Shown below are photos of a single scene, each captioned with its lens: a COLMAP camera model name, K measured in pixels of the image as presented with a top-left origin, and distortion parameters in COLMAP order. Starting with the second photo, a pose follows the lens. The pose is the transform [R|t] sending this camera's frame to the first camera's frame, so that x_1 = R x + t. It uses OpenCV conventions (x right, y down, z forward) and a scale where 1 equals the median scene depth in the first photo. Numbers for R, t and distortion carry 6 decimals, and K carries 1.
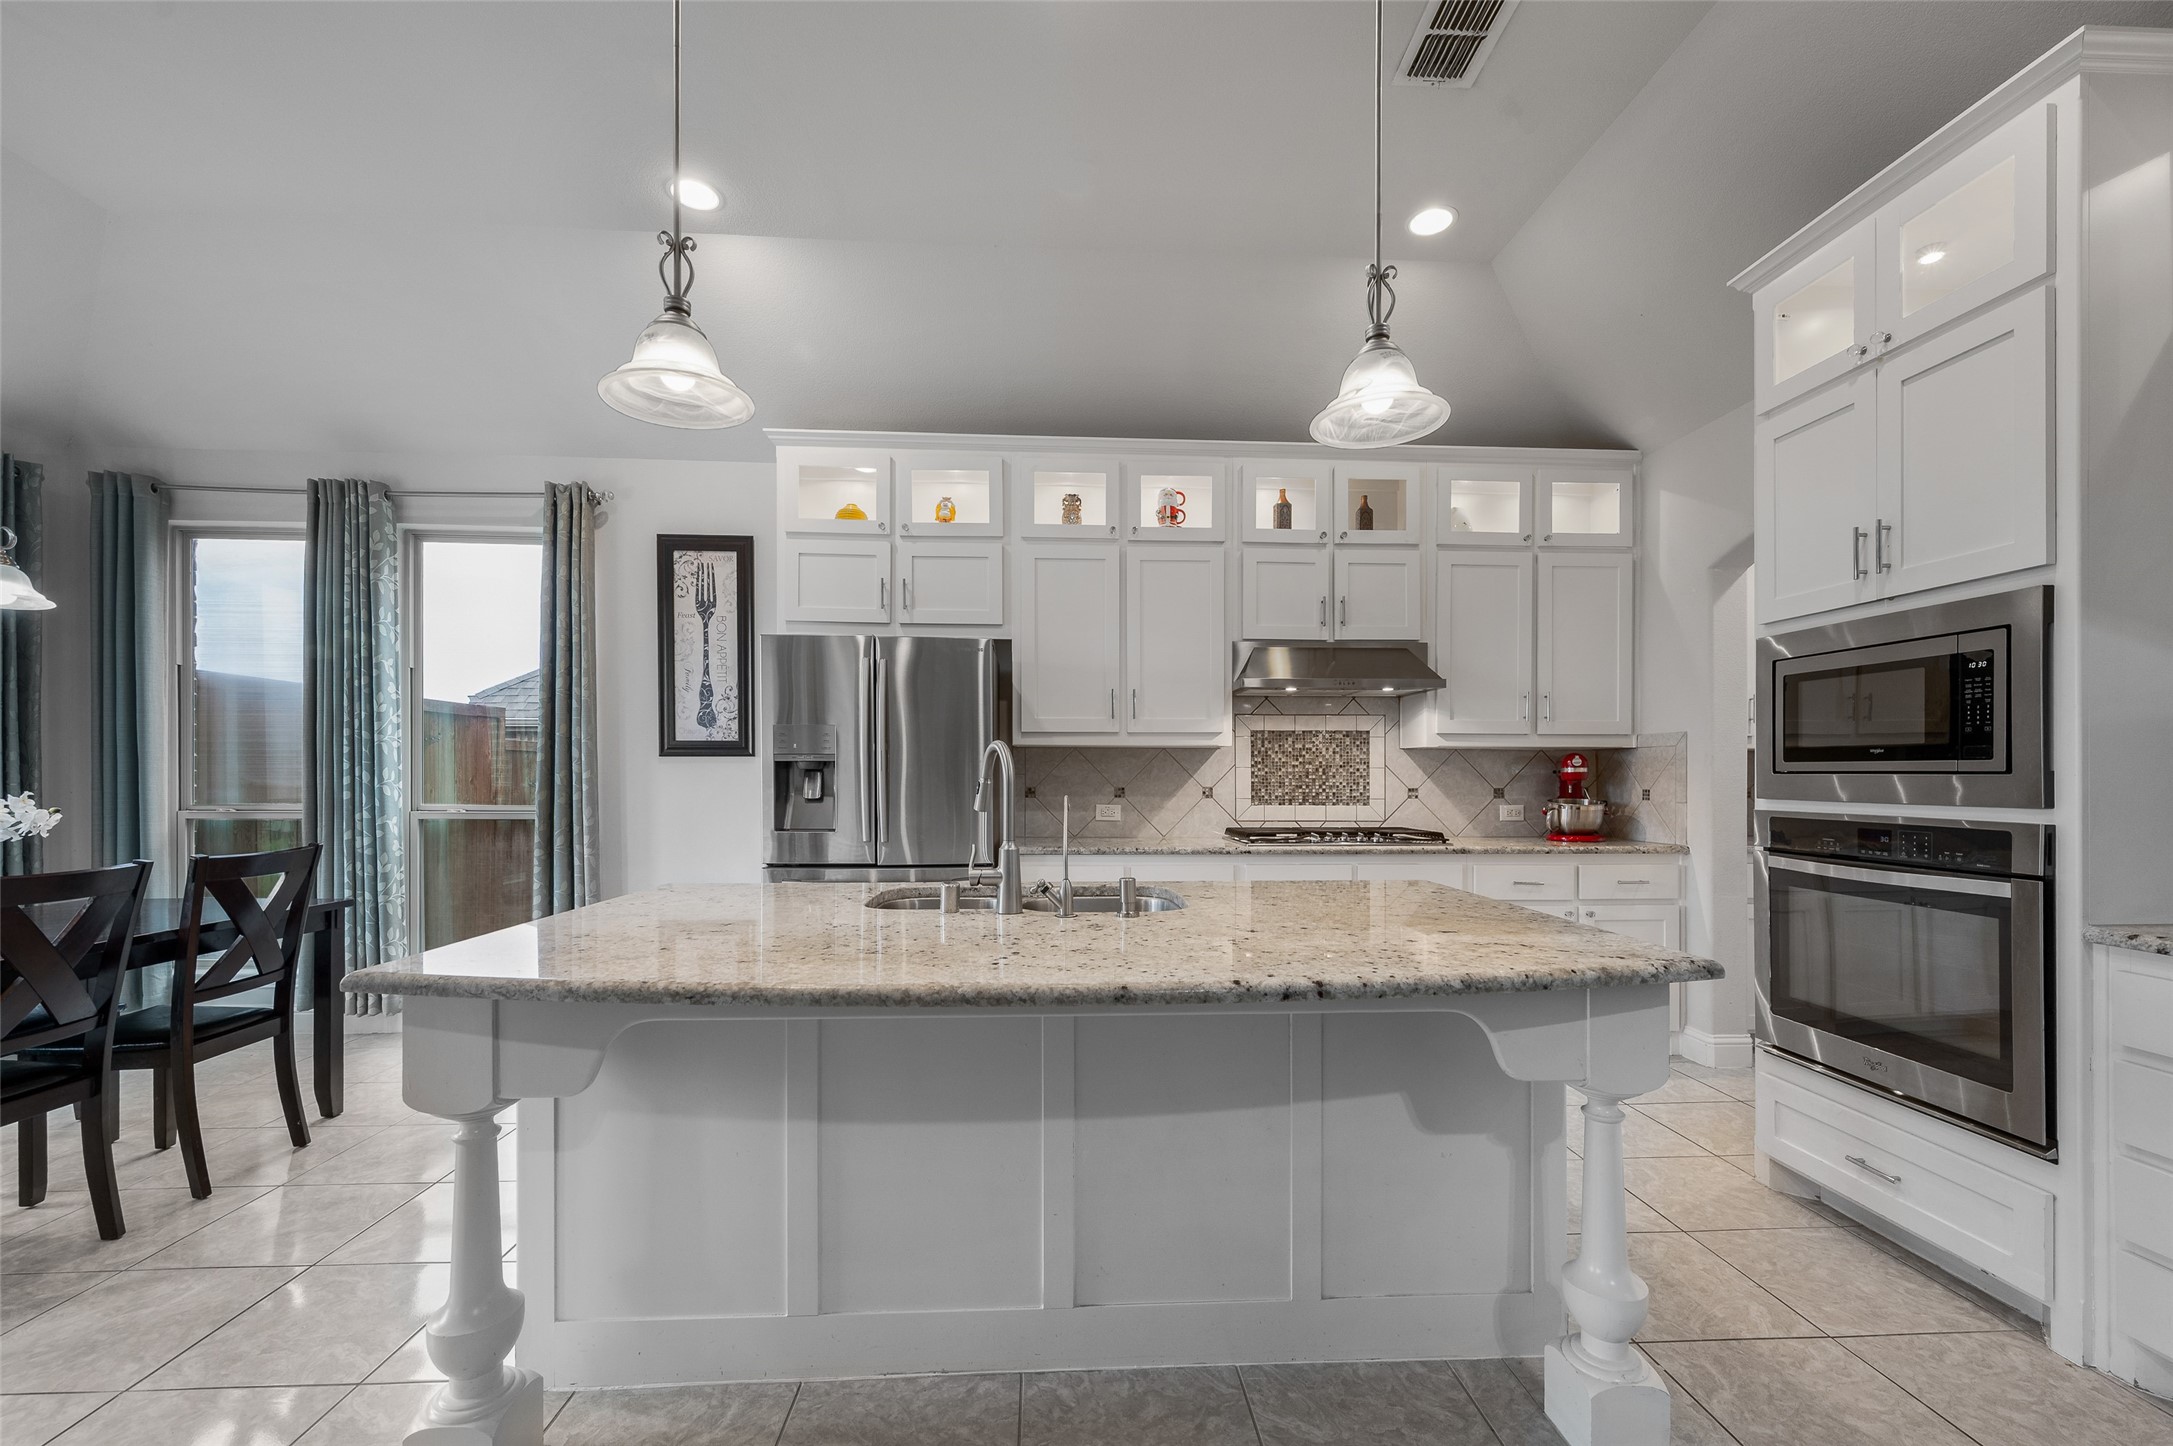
lens RADIAL K [[864.3, 0, 1101.7], [0, 864.3, 786.3], [0, 0, 1]] dist [0.000351, 0.001580]
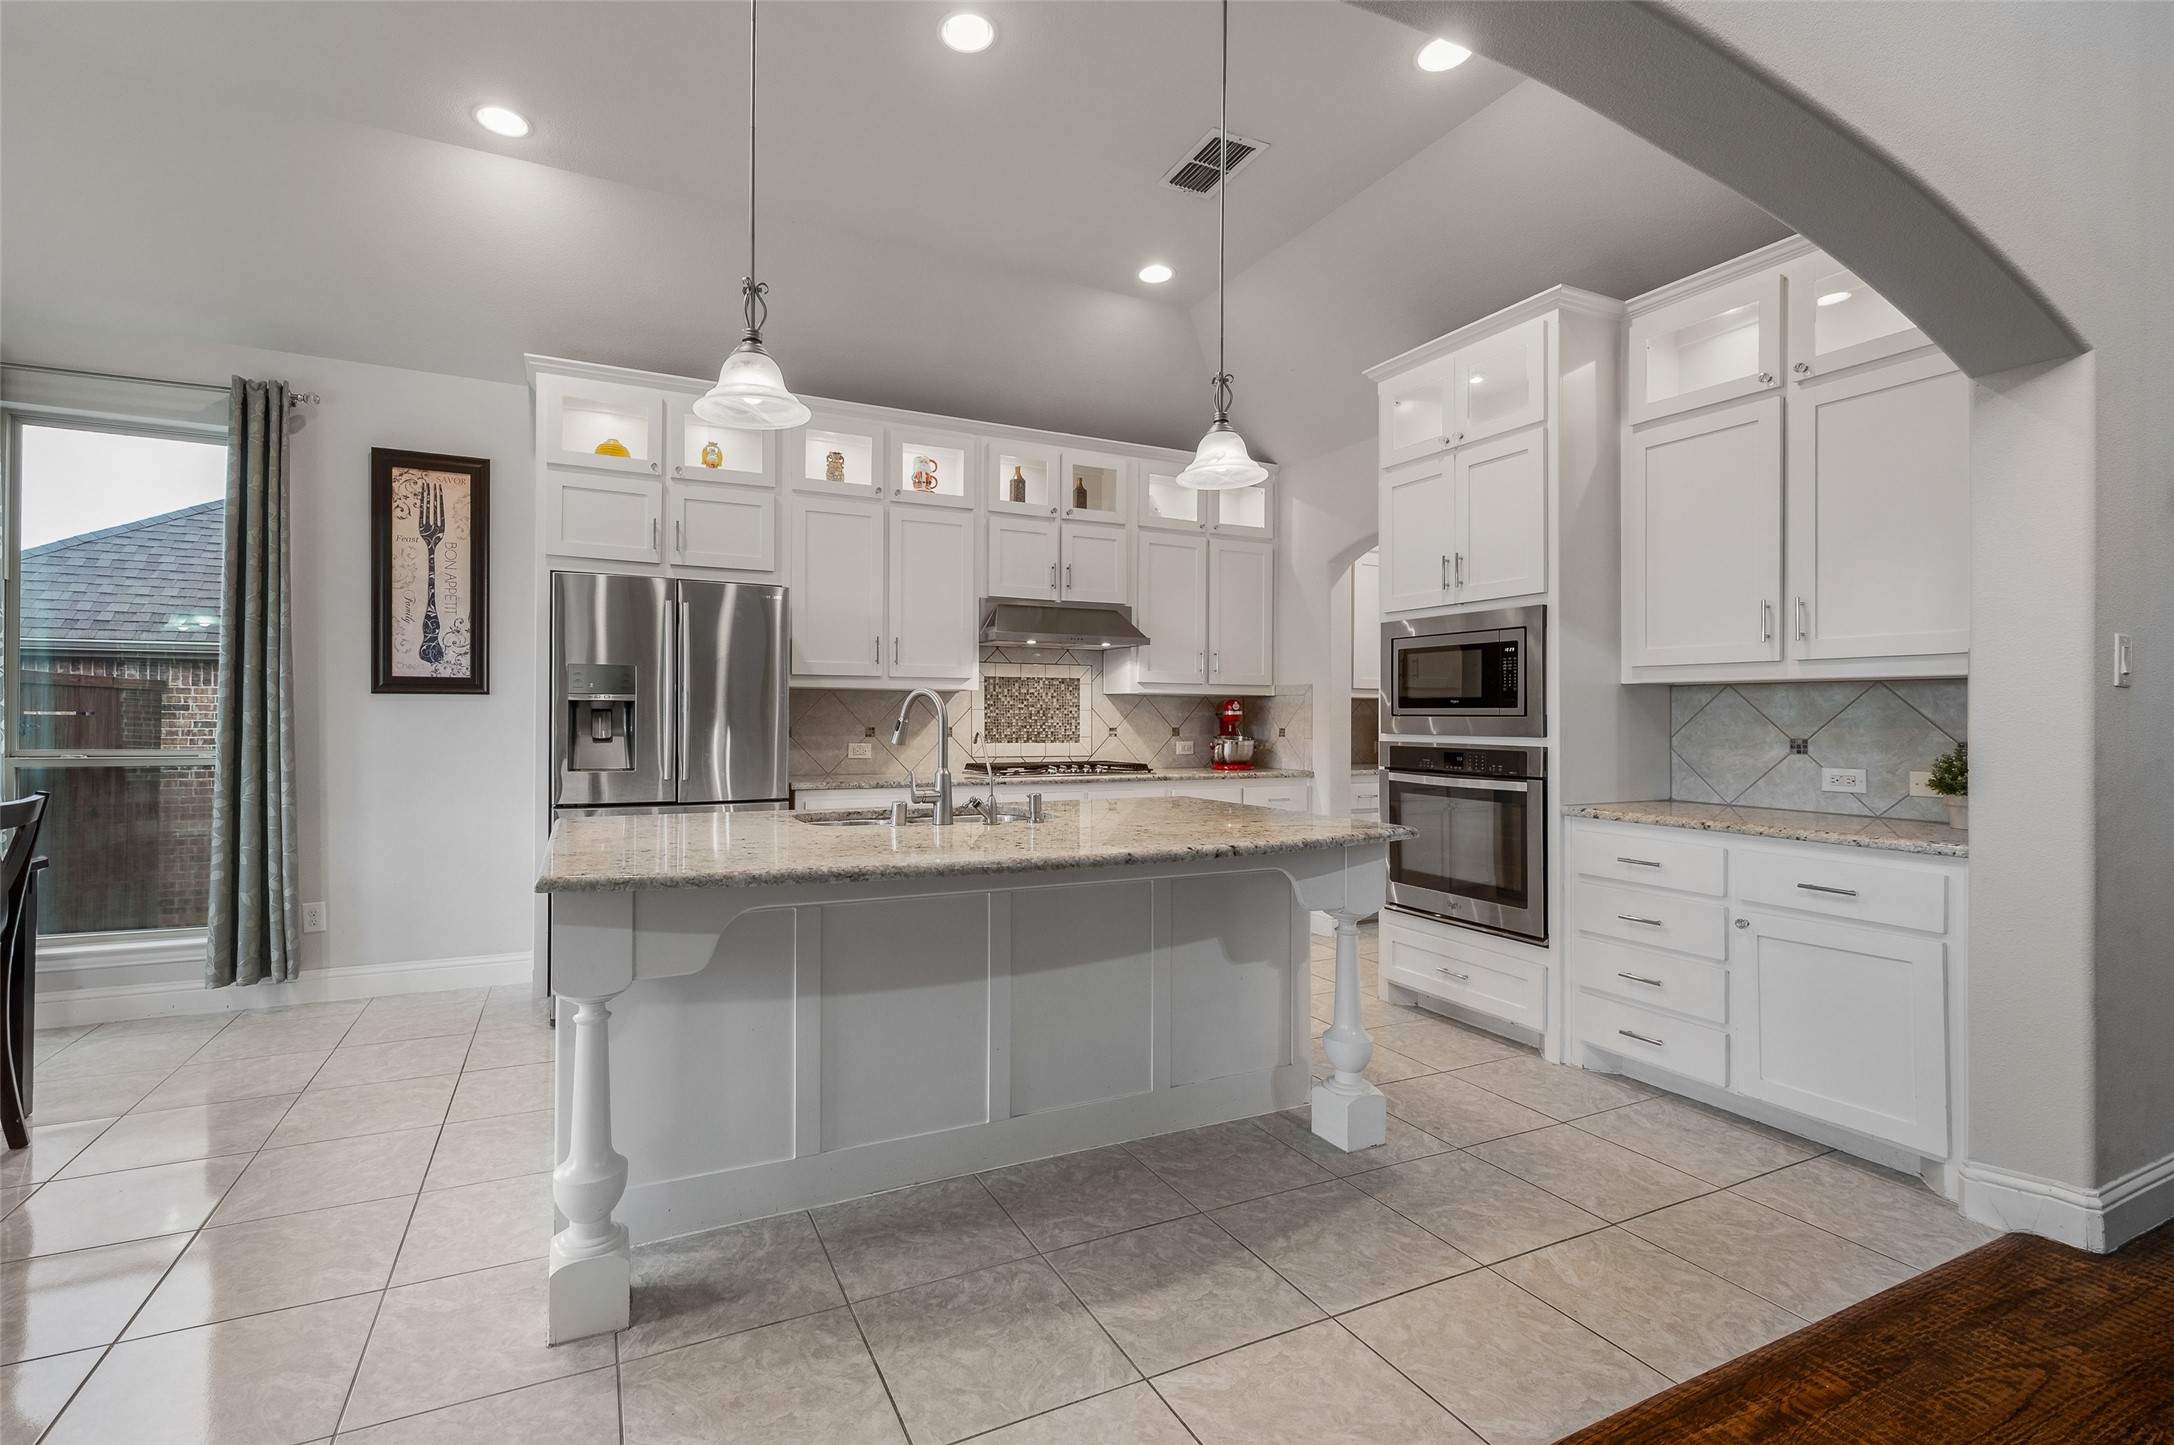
lens RADIAL K [[925.3, 0, 1009.5], [0, 925.3, 729.2], [0, 0, 1]] dist [0.004969, 0.000035]
pose [[0.934561, -0.001957, 0.355797, -0.249970], [0.001681, 0.999998, 0.001086, 0.003123], [-0.355798, -0.000417, 0.934563, -0.150312]]
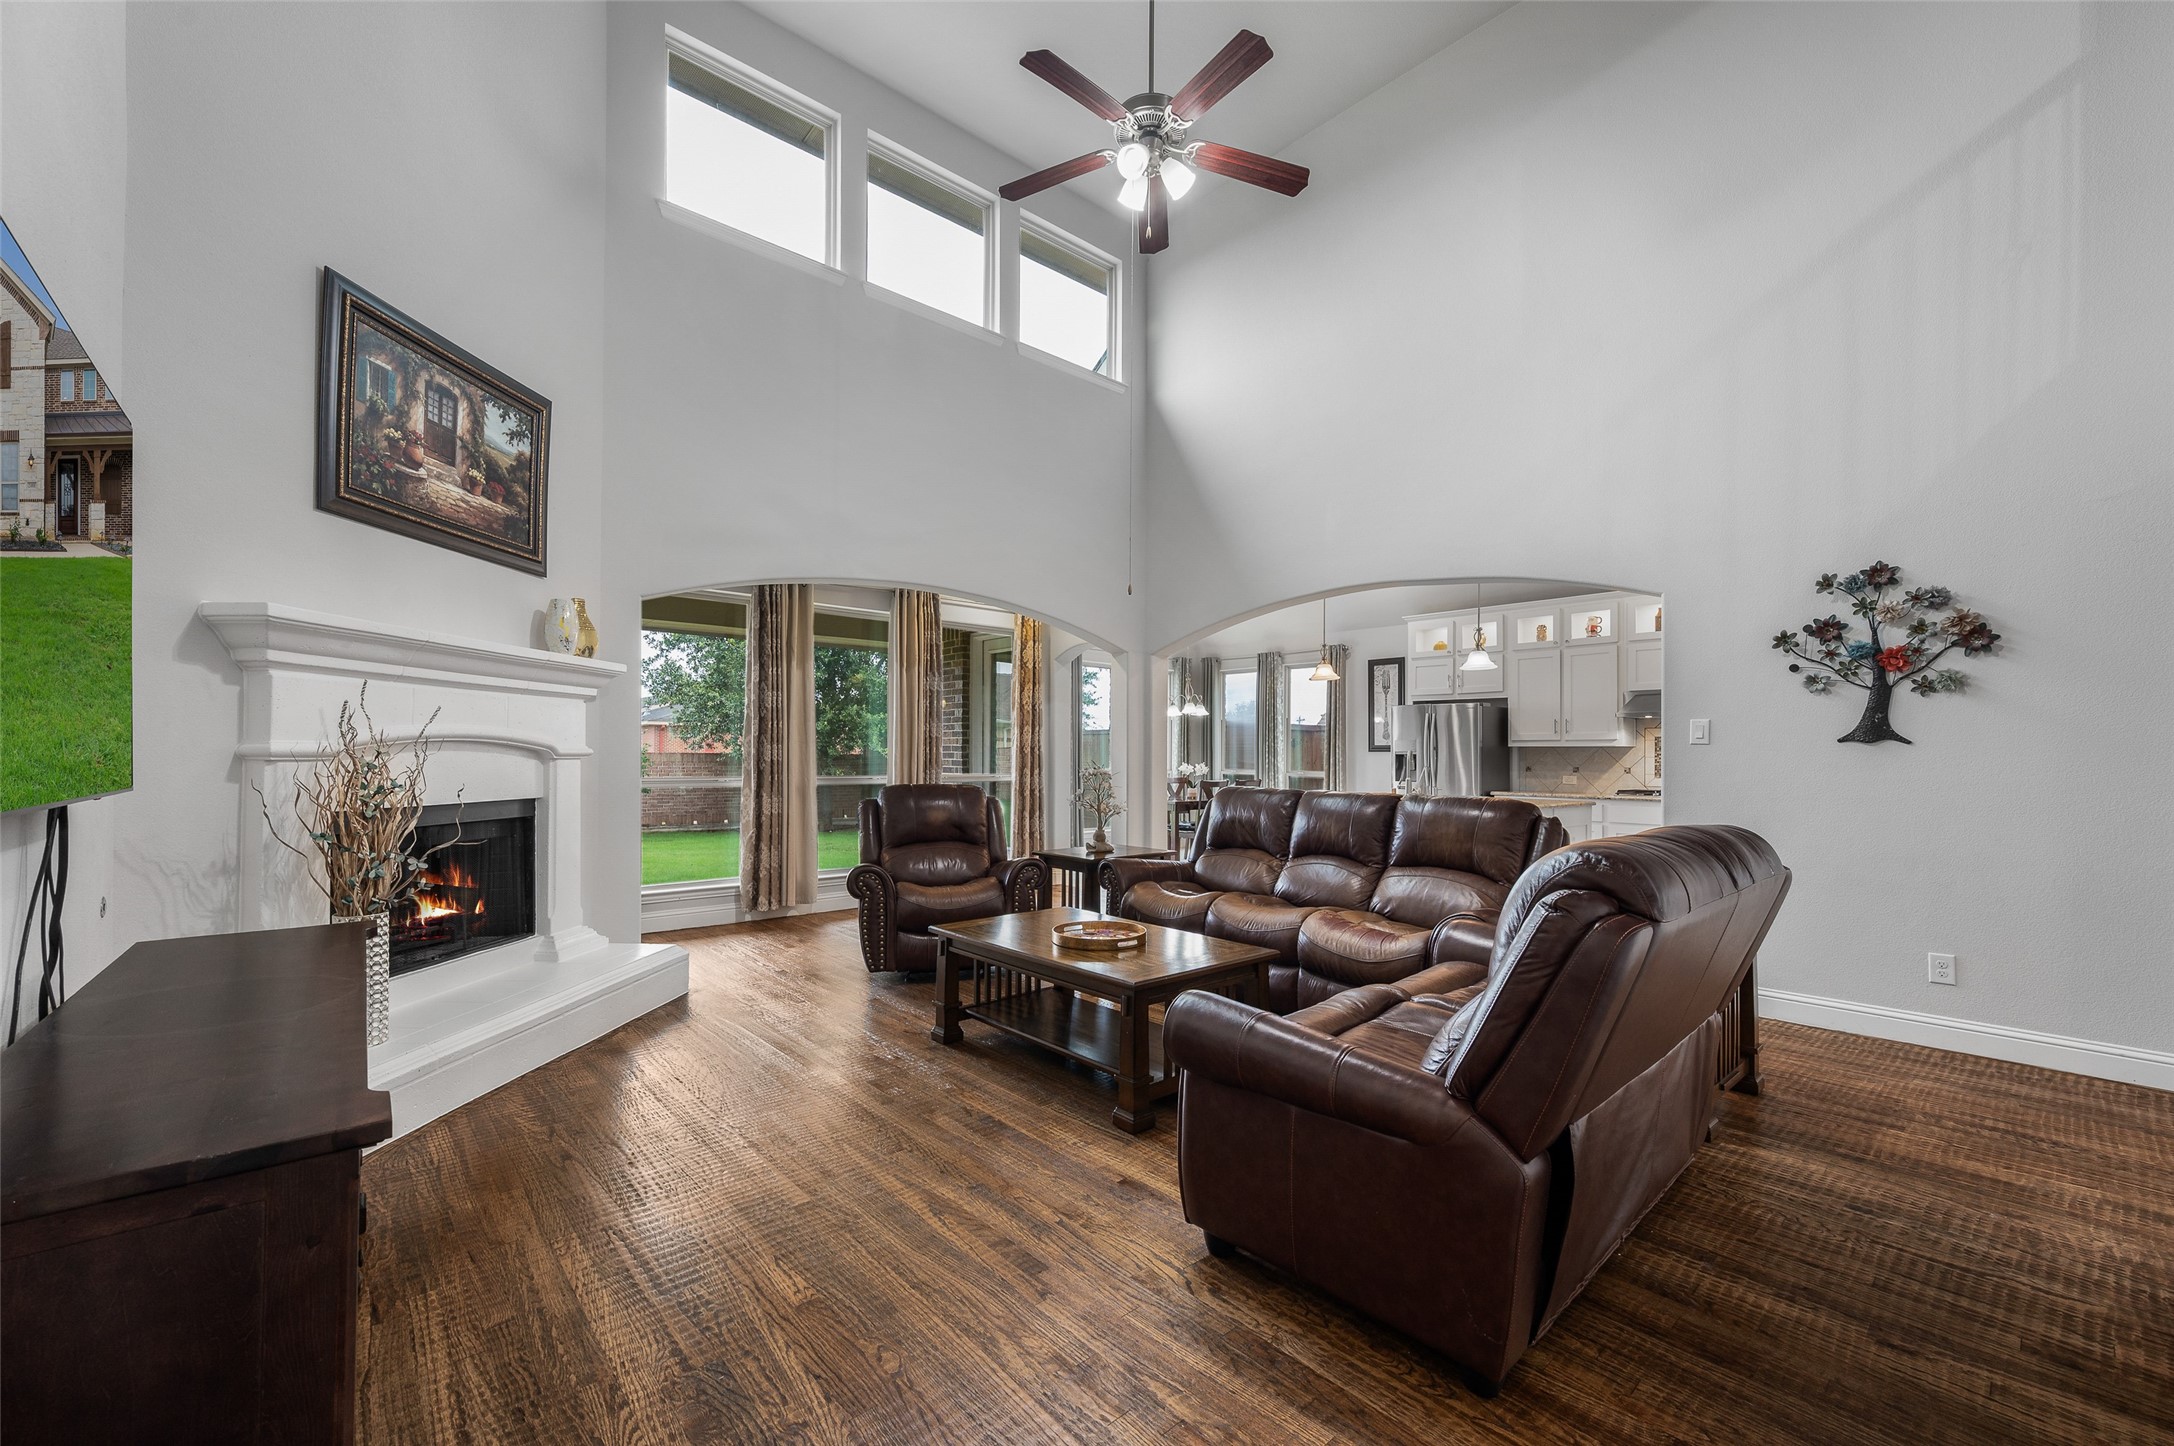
lens RADIAL K [[862.5, 0, 1100.7], [0, 862.5, 757.4], [0, 0, 1]] dist [-0.013813, -0.000214]
pose [[0.627714, 0.003901, -0.778434, 0.937987], [-0.009735, 0.999949, -0.002839, -0.005732], [0.778383, 0.009360, 0.627720, -1.145932]]
